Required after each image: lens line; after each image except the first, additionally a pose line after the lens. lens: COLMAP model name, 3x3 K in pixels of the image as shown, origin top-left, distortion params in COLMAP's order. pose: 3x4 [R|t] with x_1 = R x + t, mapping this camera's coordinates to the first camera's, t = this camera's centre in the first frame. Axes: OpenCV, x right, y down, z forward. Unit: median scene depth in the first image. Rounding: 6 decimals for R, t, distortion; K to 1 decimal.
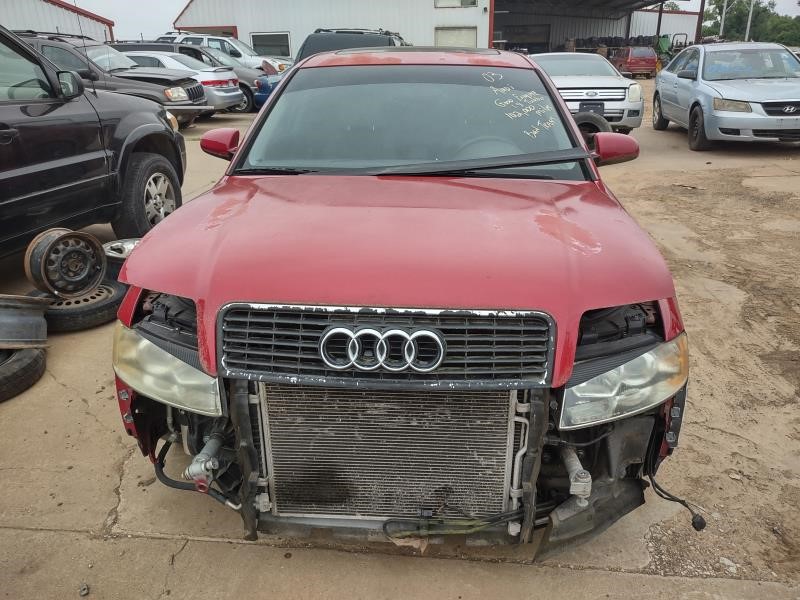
lens RADIAL K [[597.9, 0, 395.5], [0, 597.9, 303.0], [0, 0, 1]] dist [0.039932, -0.065148]
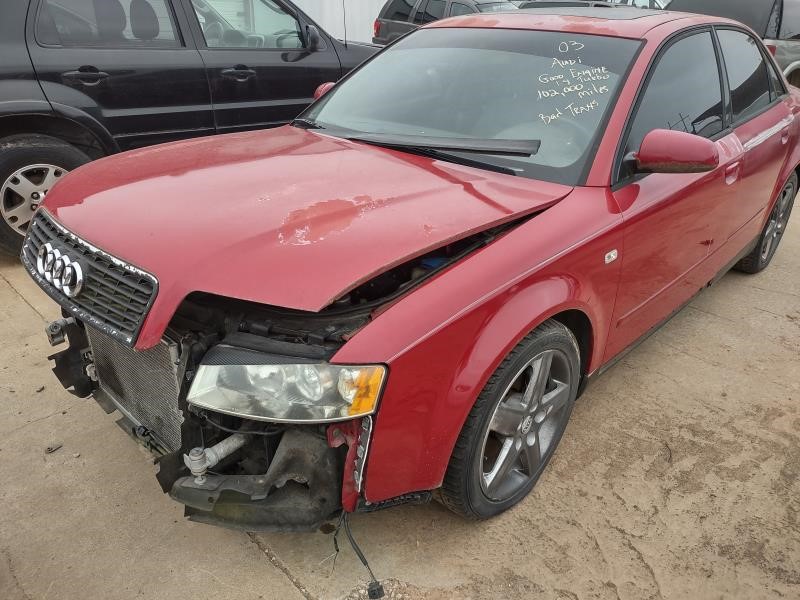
lens RADIAL K [[597.9, 0, 403.0], [0, 597.9, 304.2], [0, 0, 1]] dist [0.039932, -0.065148]
pose [[0.775011, 0.293889, -0.559453, 1.145824], [-0.261518, 0.955074, 0.139434, -0.191708], [0.575297, 0.038245, 0.817050, 0.404733]]
